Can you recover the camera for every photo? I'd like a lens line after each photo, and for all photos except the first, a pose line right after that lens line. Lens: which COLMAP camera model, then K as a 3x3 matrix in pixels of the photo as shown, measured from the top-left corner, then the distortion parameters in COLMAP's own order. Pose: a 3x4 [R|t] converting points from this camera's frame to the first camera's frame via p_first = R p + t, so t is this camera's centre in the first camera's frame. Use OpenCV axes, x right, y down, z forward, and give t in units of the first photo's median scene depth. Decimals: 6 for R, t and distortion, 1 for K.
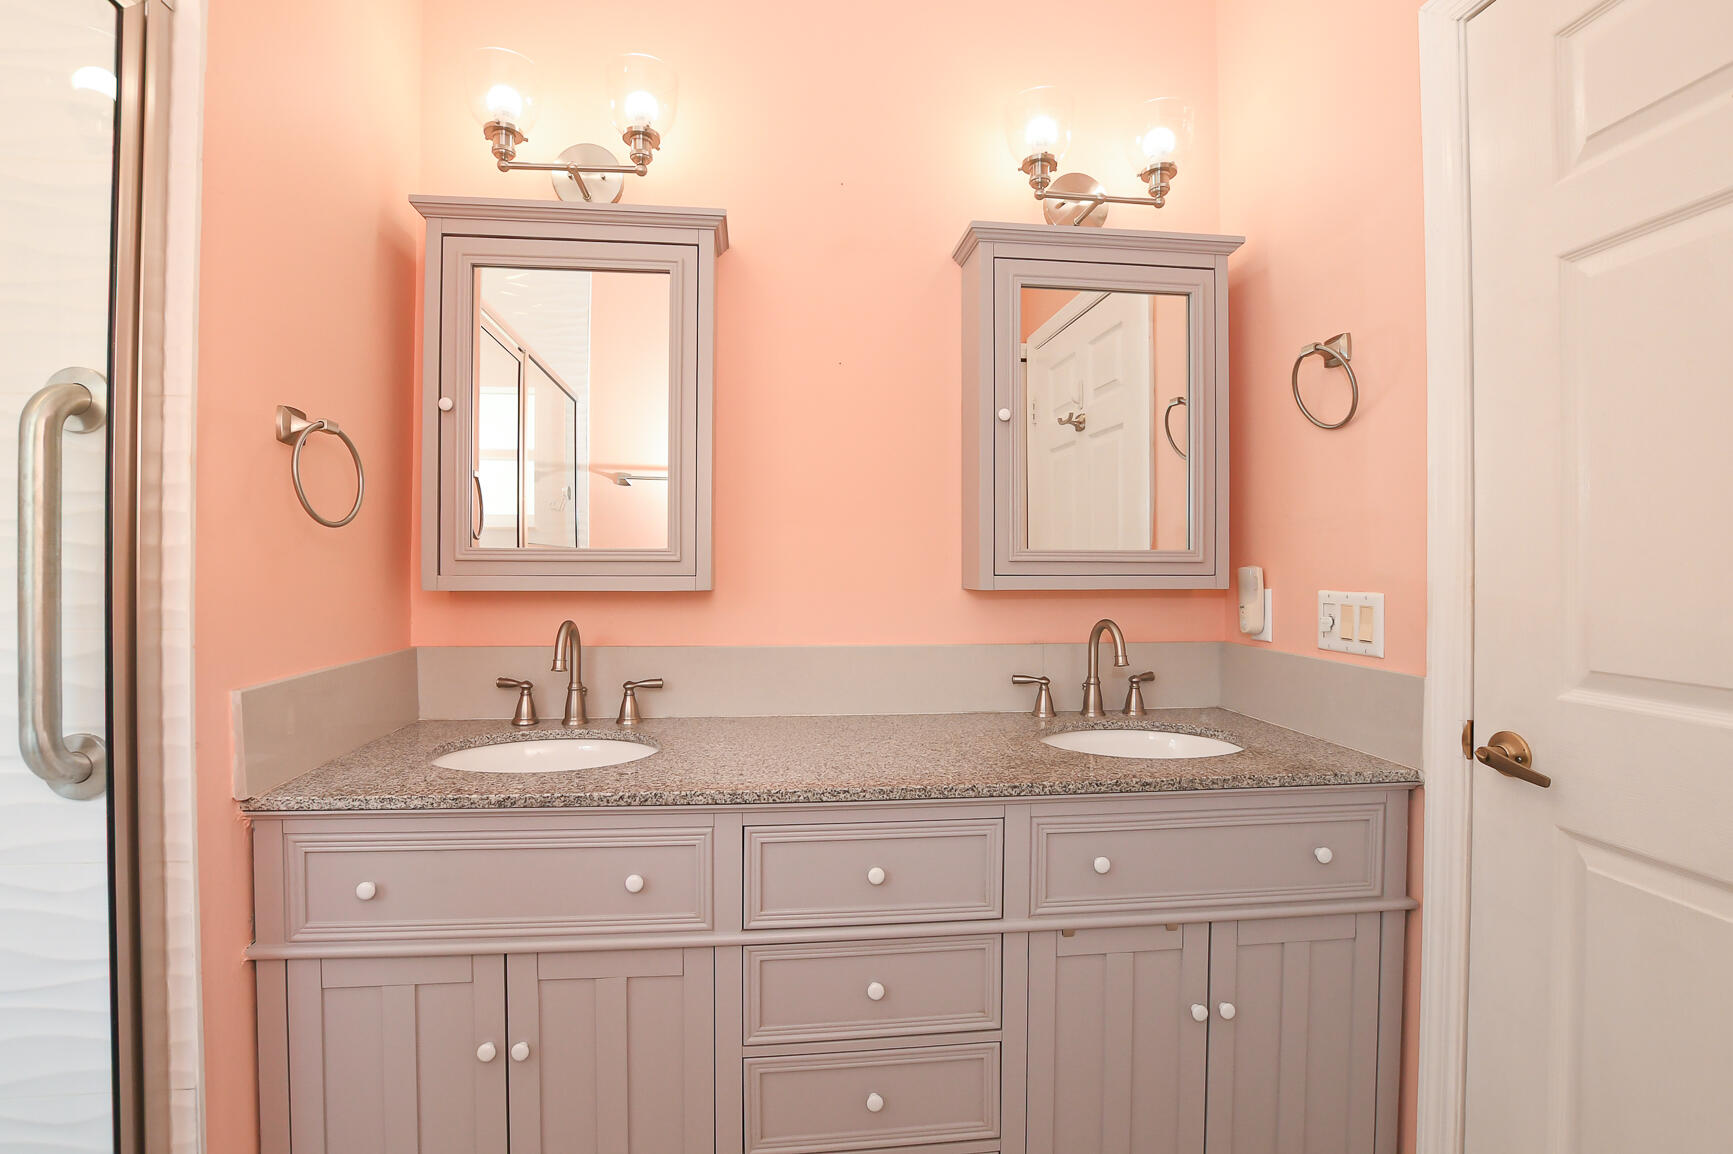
lens RADIAL K [[784.5, 0, 858.3], [0, 784.5, 569.3], [0, 0, 1]] dist [-0.028855, 0.001887]
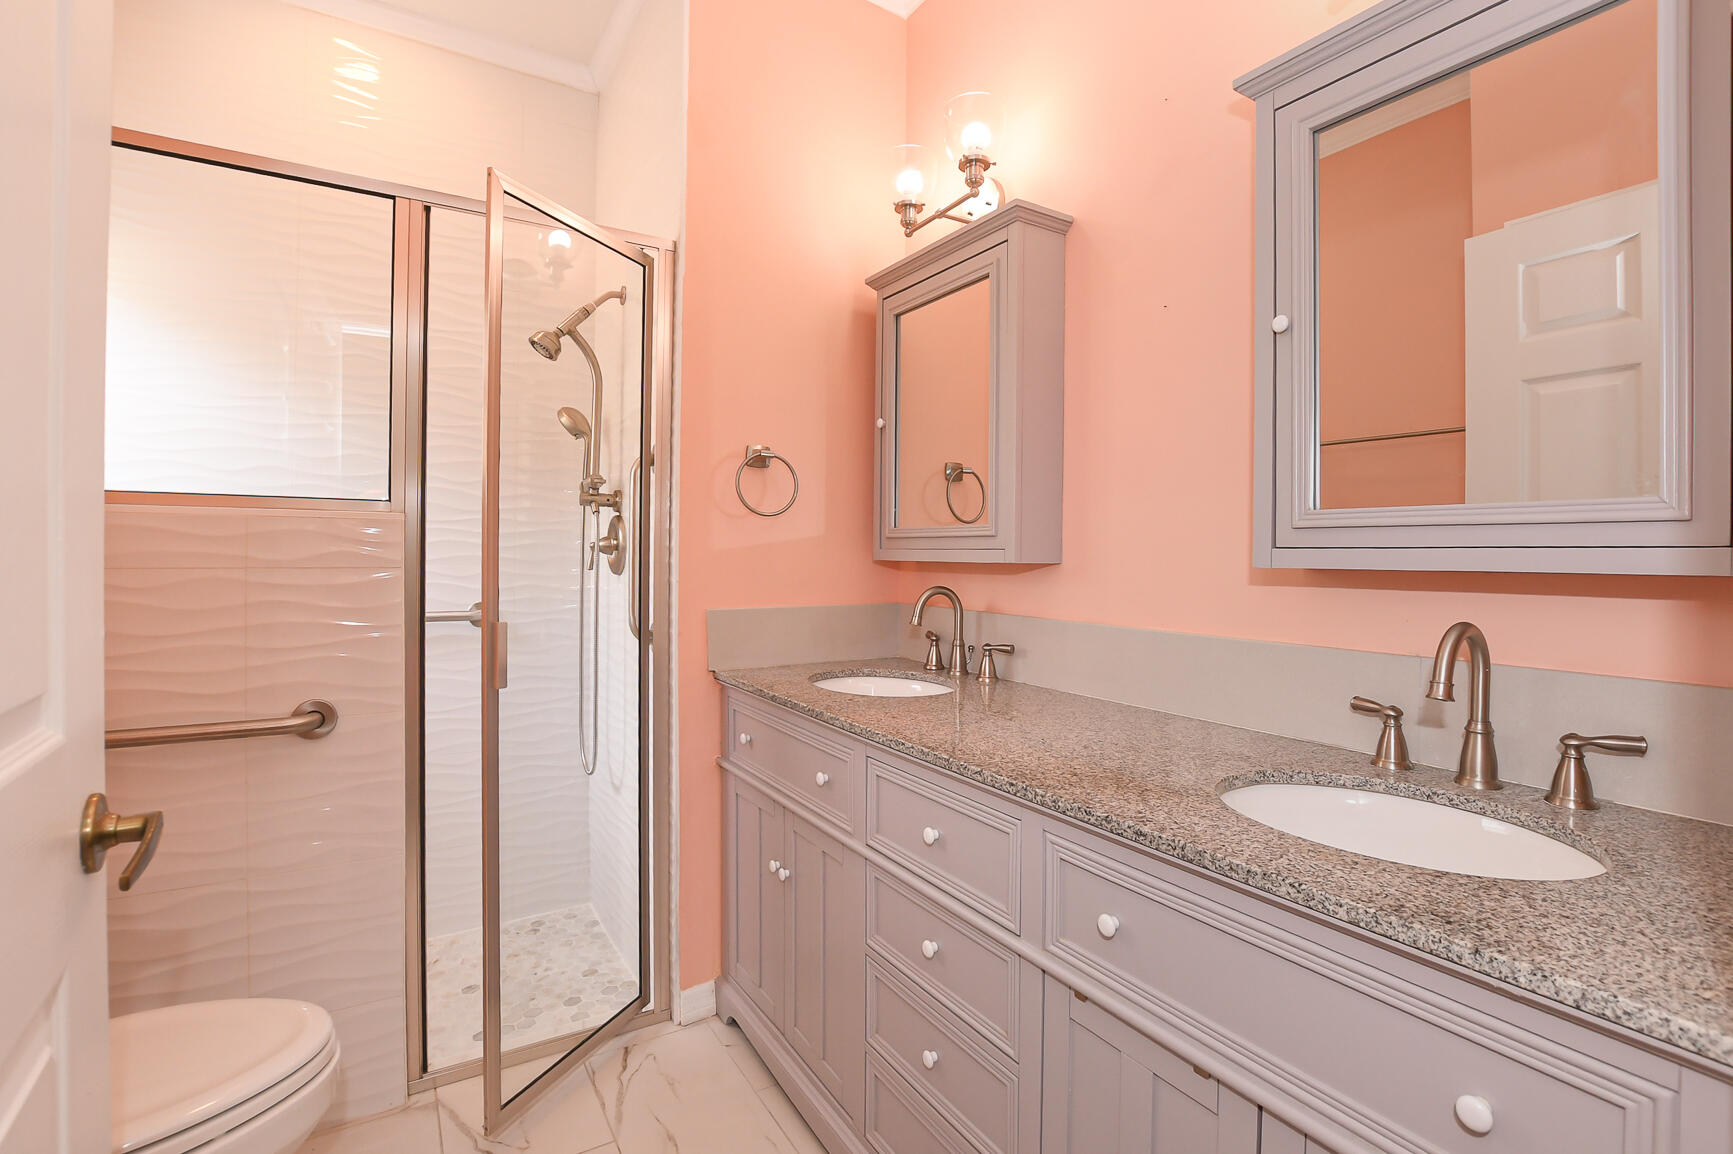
lens RADIAL K [[784.5, 0, 857.3], [0, 784.5, 563.3], [0, 0, 1]] dist [-0.028855, 0.001887]
pose [[0.440992, 0.012766, -0.897420, 0.792195], [-0.015660, 0.999856, 0.006528, 0.028420], [0.897375, 0.011174, 0.441128, 0.410534]]
